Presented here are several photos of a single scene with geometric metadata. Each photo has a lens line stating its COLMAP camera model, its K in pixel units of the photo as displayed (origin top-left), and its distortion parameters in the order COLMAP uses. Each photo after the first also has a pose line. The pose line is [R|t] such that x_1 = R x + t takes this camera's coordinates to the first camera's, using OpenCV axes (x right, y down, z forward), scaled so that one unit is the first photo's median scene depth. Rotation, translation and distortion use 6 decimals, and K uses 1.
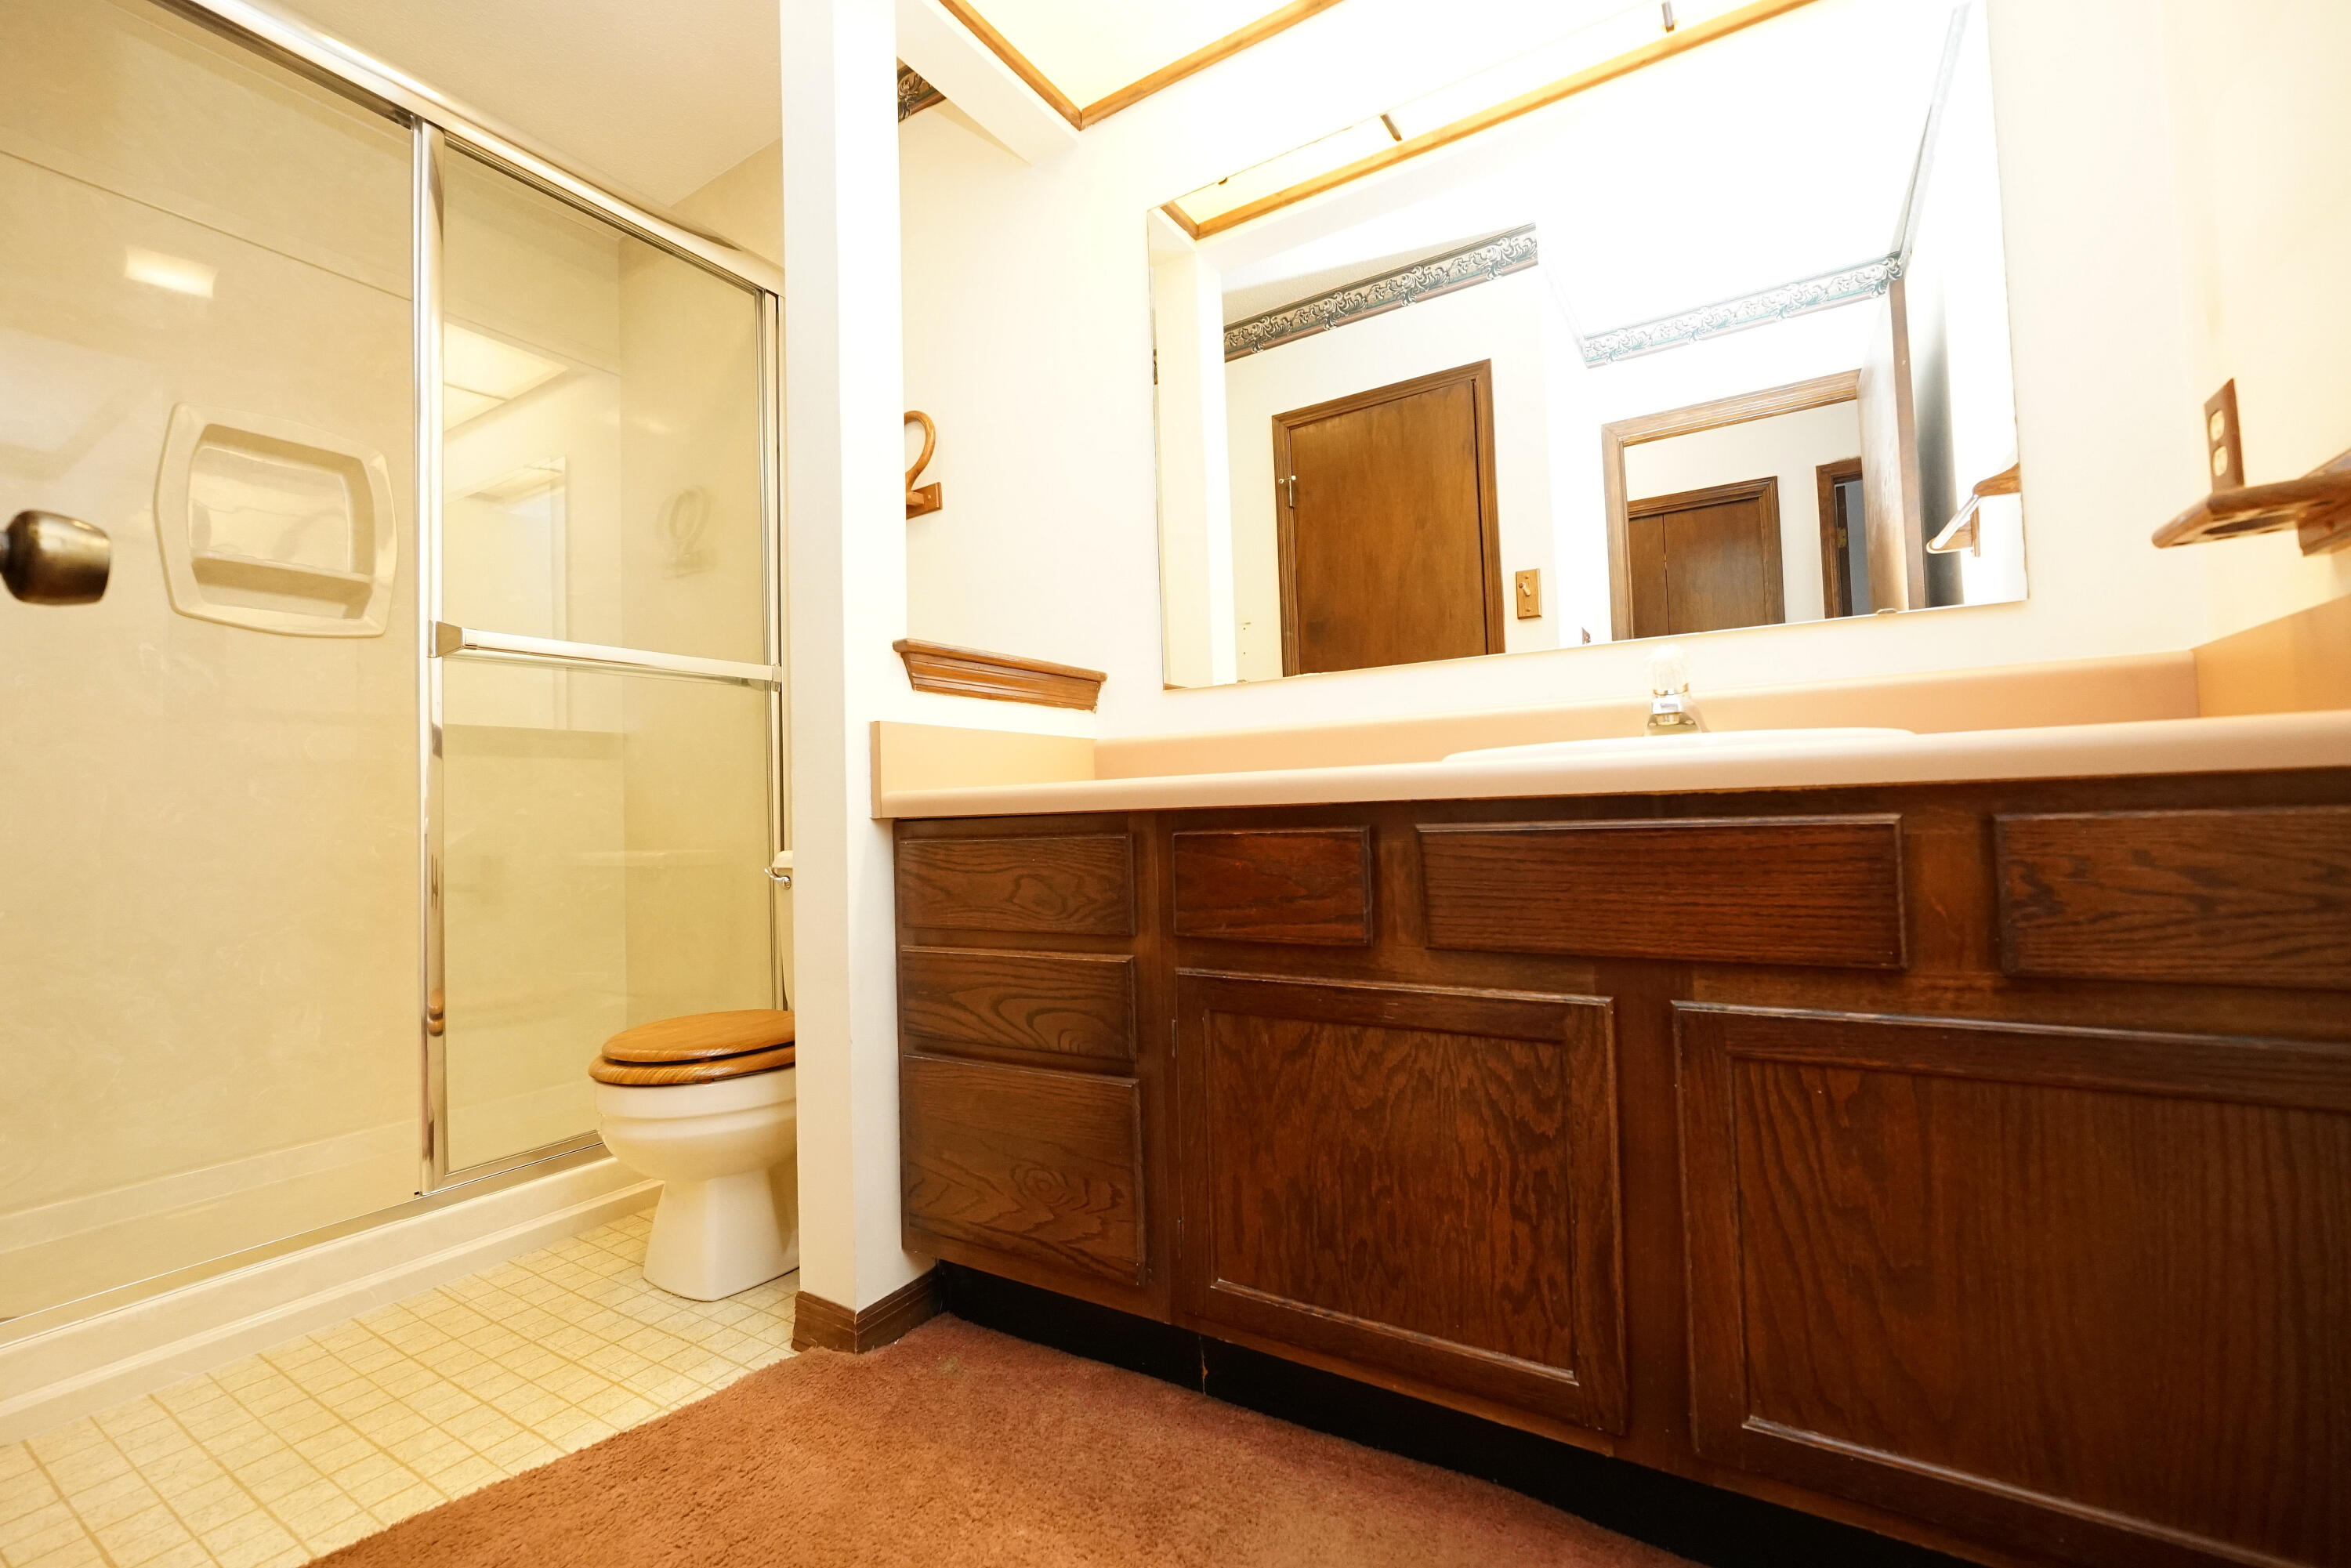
lens RADIAL K [[1005.8, 0, 1167.9], [0, 1005.8, 779.4], [0, 0, 1]] dist [-0.025228, 0.011419]
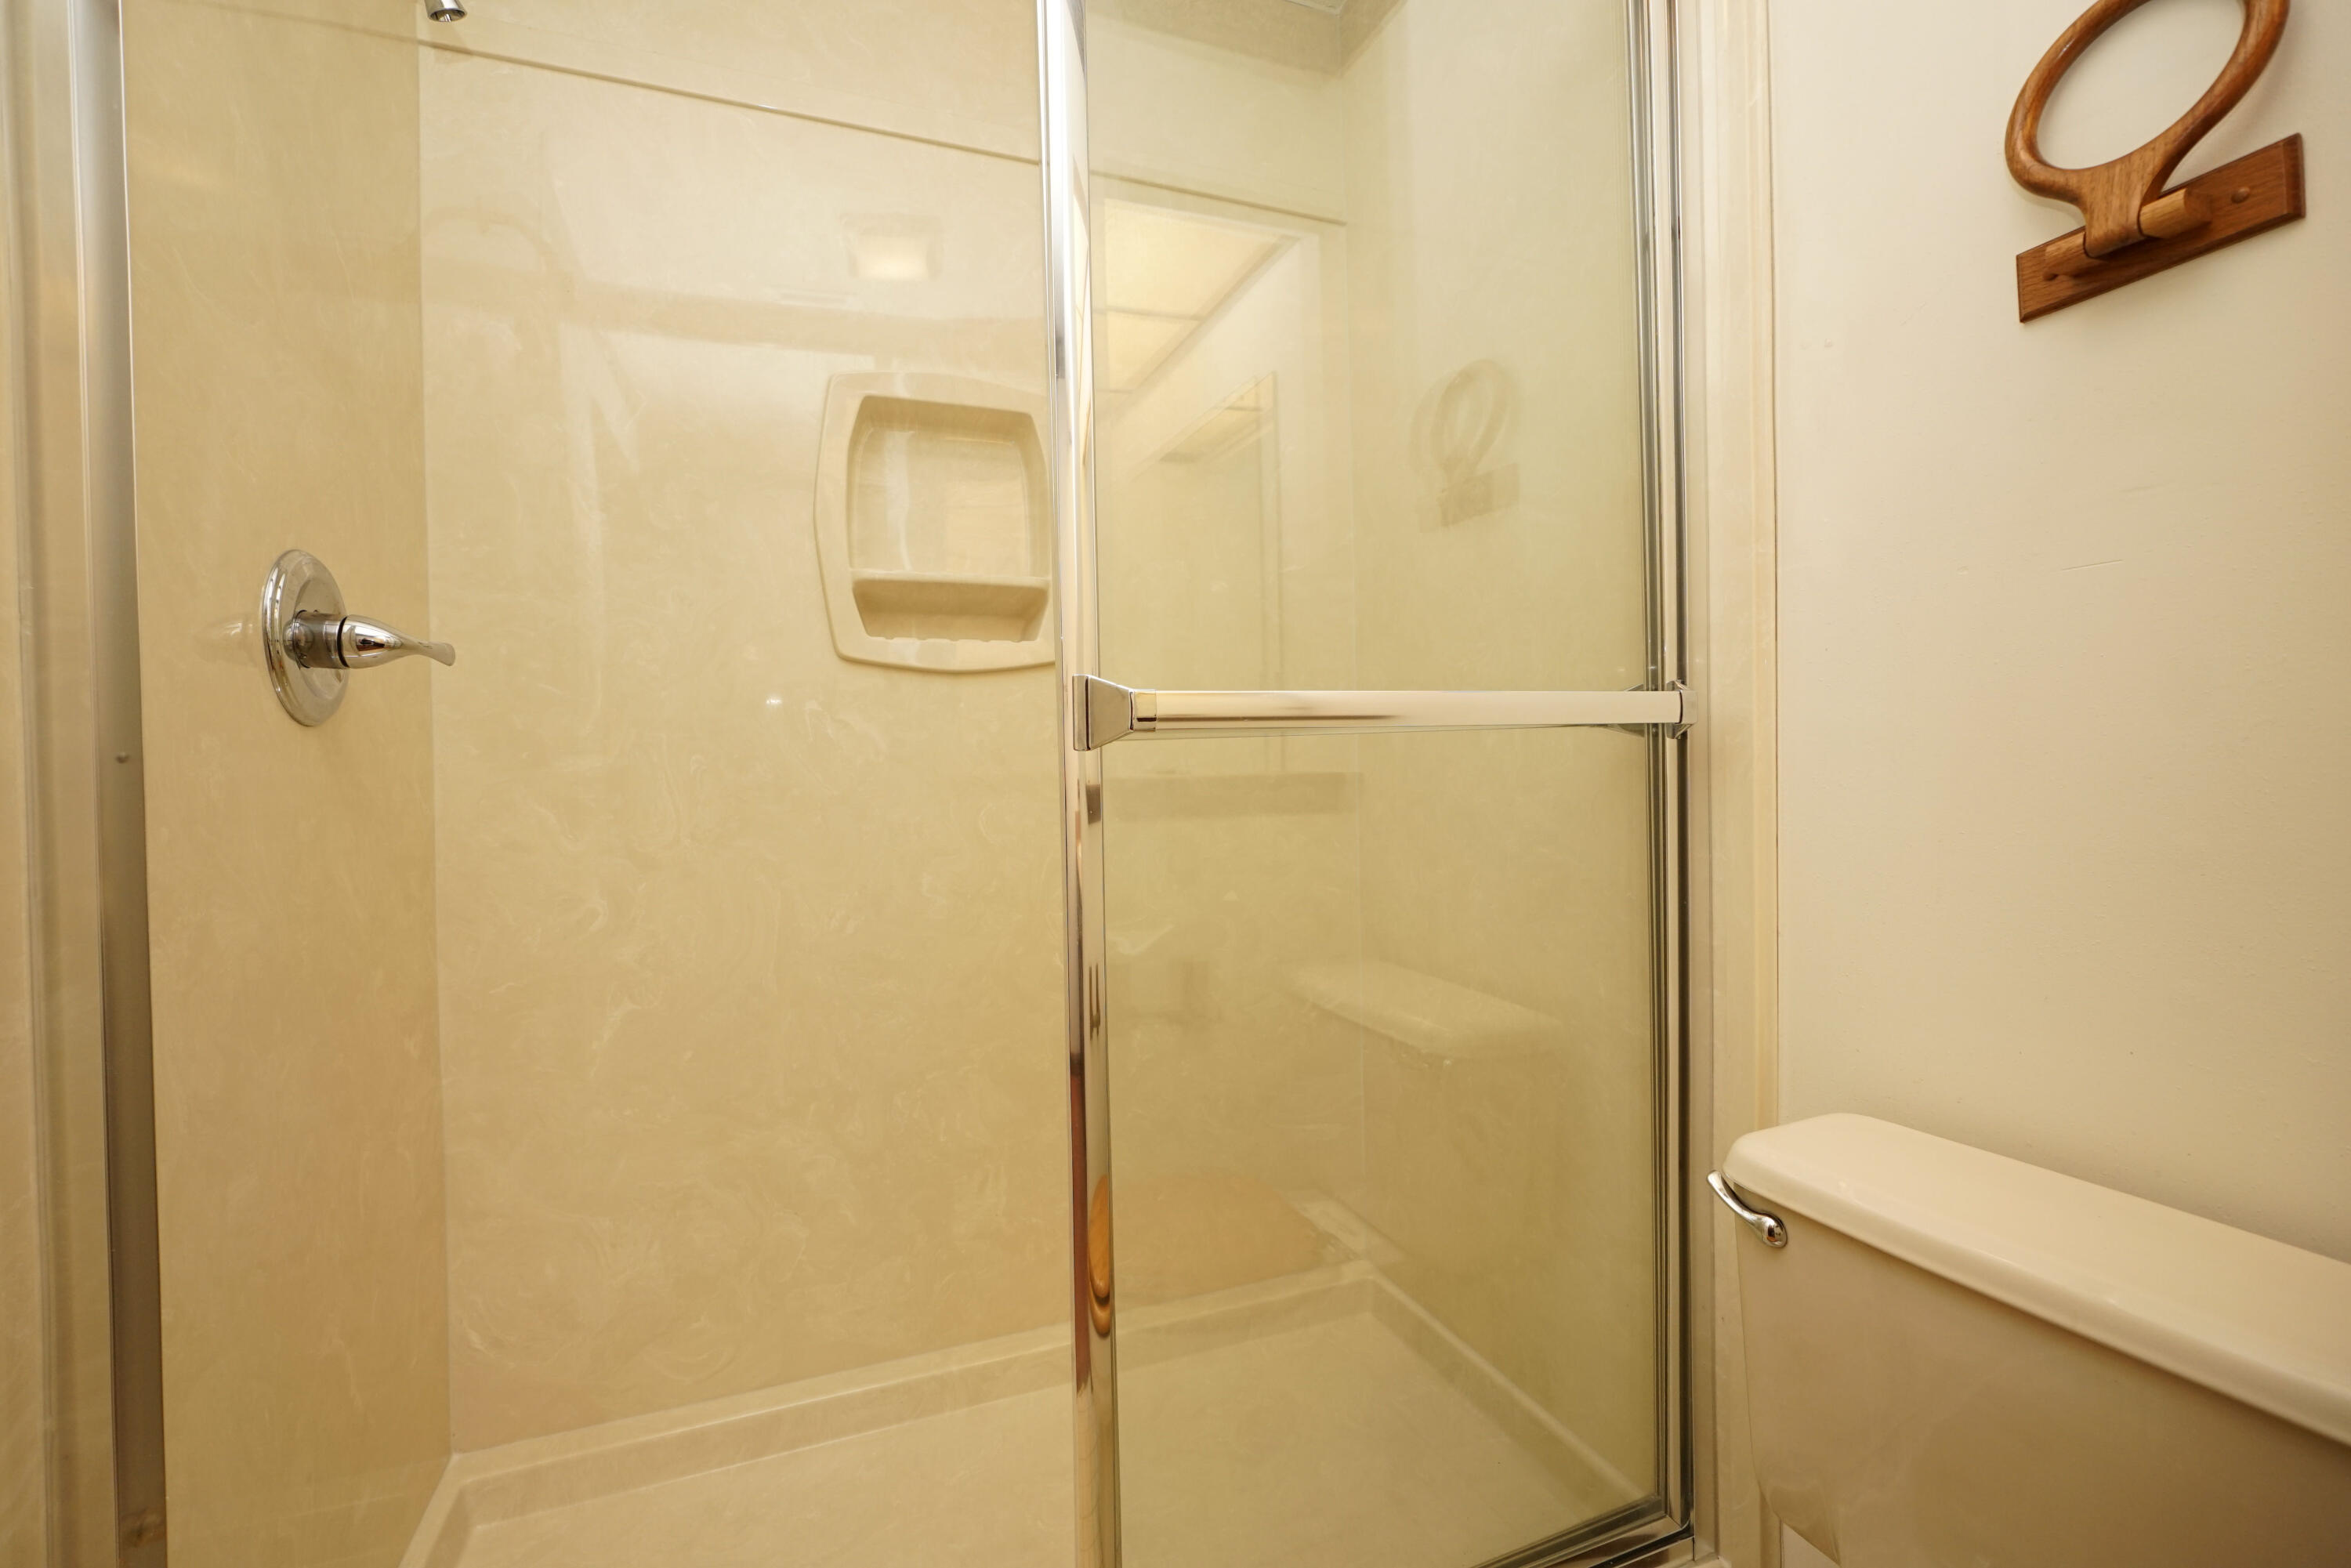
lens RADIAL K [[1005.8, 0, 1167.9], [0, 1005.8, 779.4], [0, 0, 1]] dist [-0.025228, 0.011419]
pose [[0.808637, 0.019659, -0.587979, -0.310367], [0.018990, 0.998048, 0.059487, -0.103961], [0.588001, -0.059270, 0.806686, 0.471338]]
